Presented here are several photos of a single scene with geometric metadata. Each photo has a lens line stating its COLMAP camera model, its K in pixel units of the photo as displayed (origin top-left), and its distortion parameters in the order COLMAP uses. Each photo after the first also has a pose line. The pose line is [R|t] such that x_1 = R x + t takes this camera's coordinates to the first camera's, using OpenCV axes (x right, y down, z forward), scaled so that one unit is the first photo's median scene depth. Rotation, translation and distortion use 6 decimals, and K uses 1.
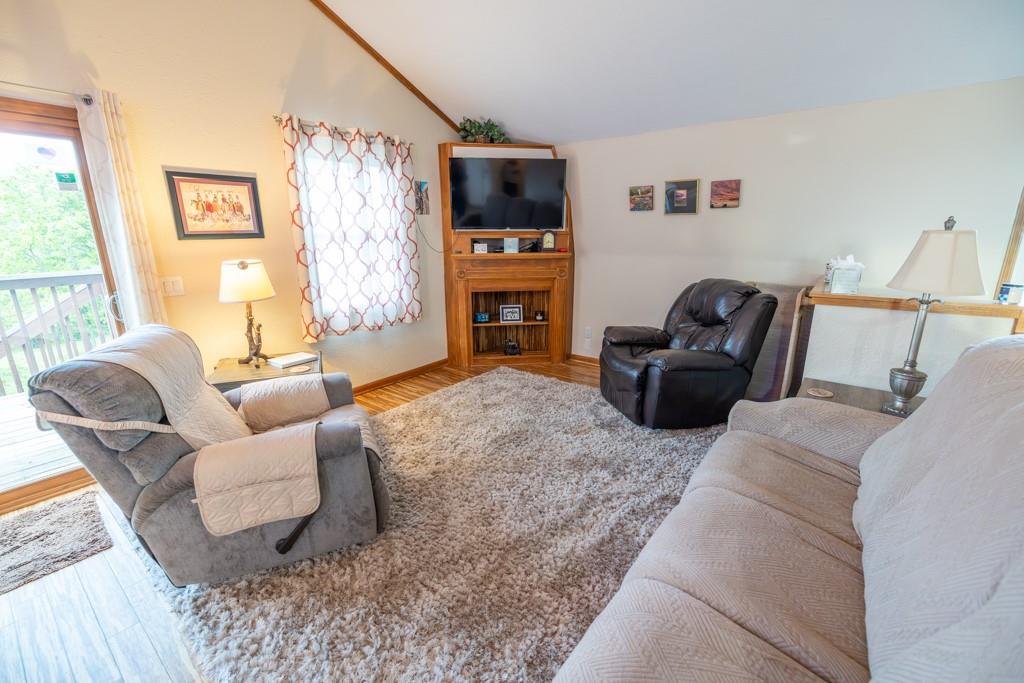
lens RADIAL K [[426.6, 0, 510.9], [0, 426.6, 339.2], [0, 0, 1]] dist [0.002317, -0.000198]
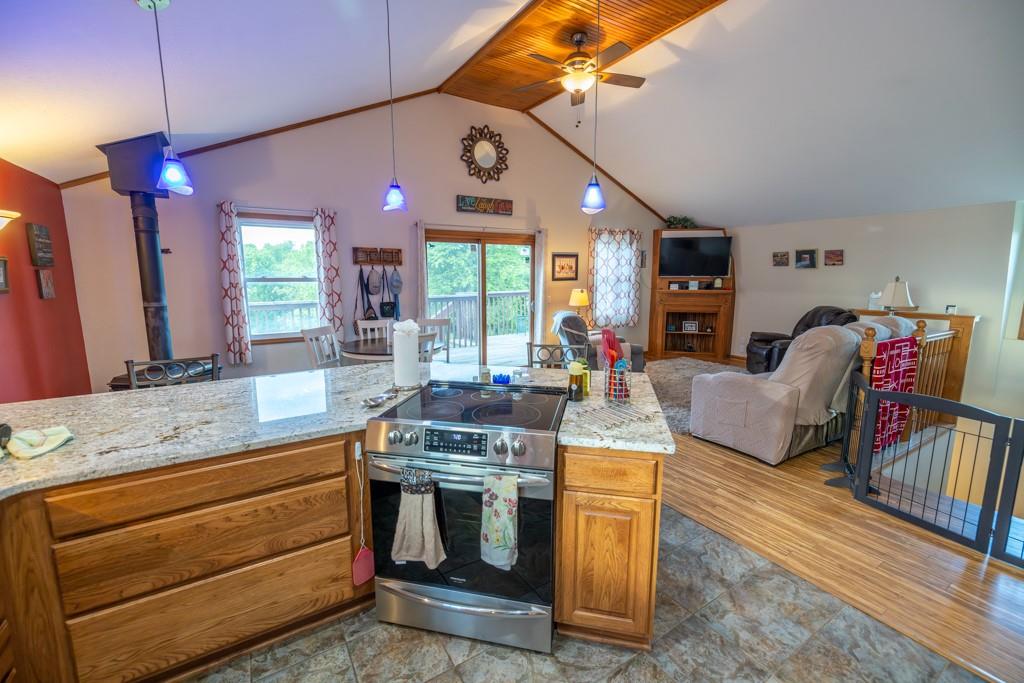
lens RADIAL K [[426.6, 0, 507.1], [0, 426.6, 339.1], [0, 0, 1]] dist [0.002317, -0.000198]
pose [[0.933386, 0.059137, -0.353969, -0.097171], [-0.090666, 0.993192, -0.073146, 0.230548], [0.347233, 0.100366, 0.932392, -1.023921]]
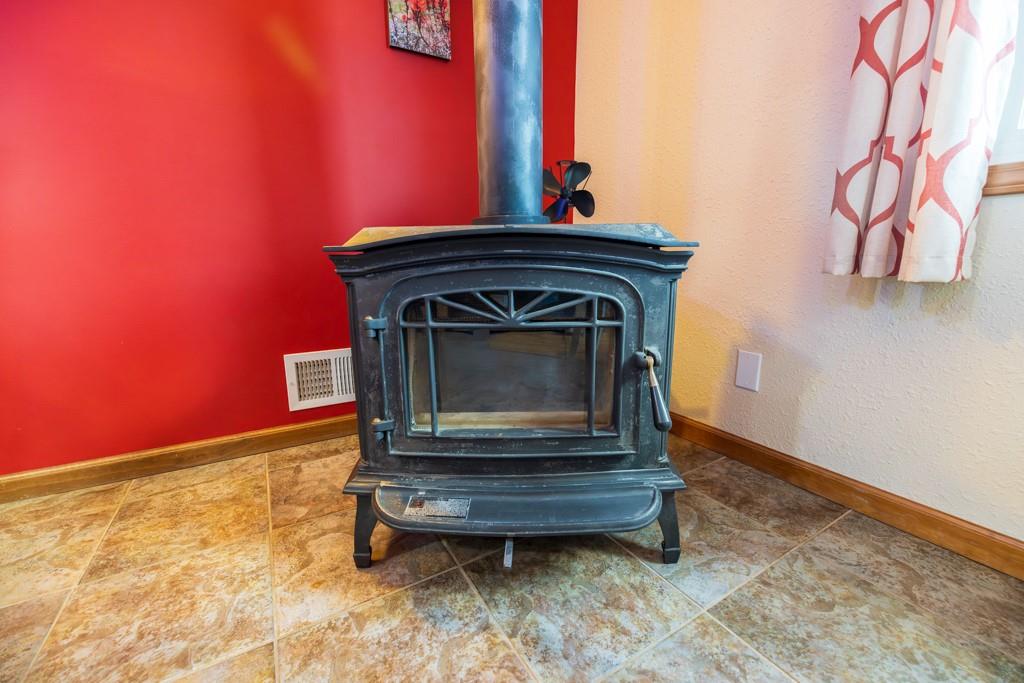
lens RADIAL K [[426.6, 0, 511.4], [0, 426.6, 342.7], [0, 0, 1]] dist [0.002317, -0.000198]
pose [[-0.376552, 0.186632, -0.907401, -0.968112], [-0.216808, 0.934541, 0.282185, 0.291833], [0.900668, 0.302989, -0.311440, -0.215613]]
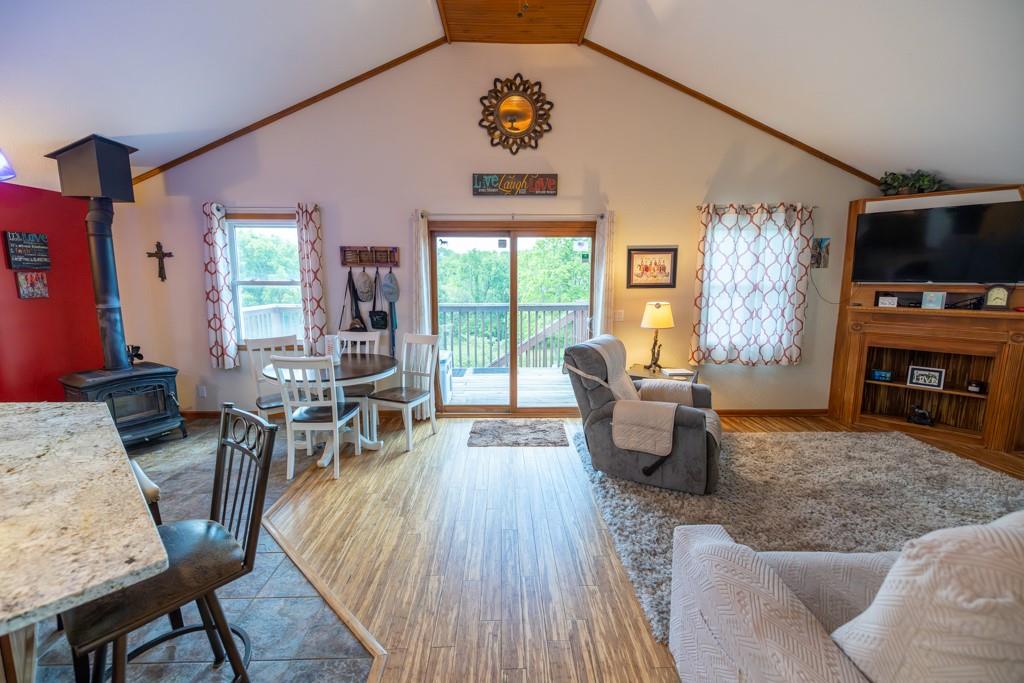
lens RADIAL K [[426.6, 0, 509.8], [0, 426.6, 336.1], [0, 0, 1]] dist [0.002317, -0.000198]
pose [[0.622525, 0.113944, -0.774261, 0.185854], [-0.193165, 0.981105, -0.010926, 0.042420], [0.758387, 0.156362, 0.632772, -0.277095]]
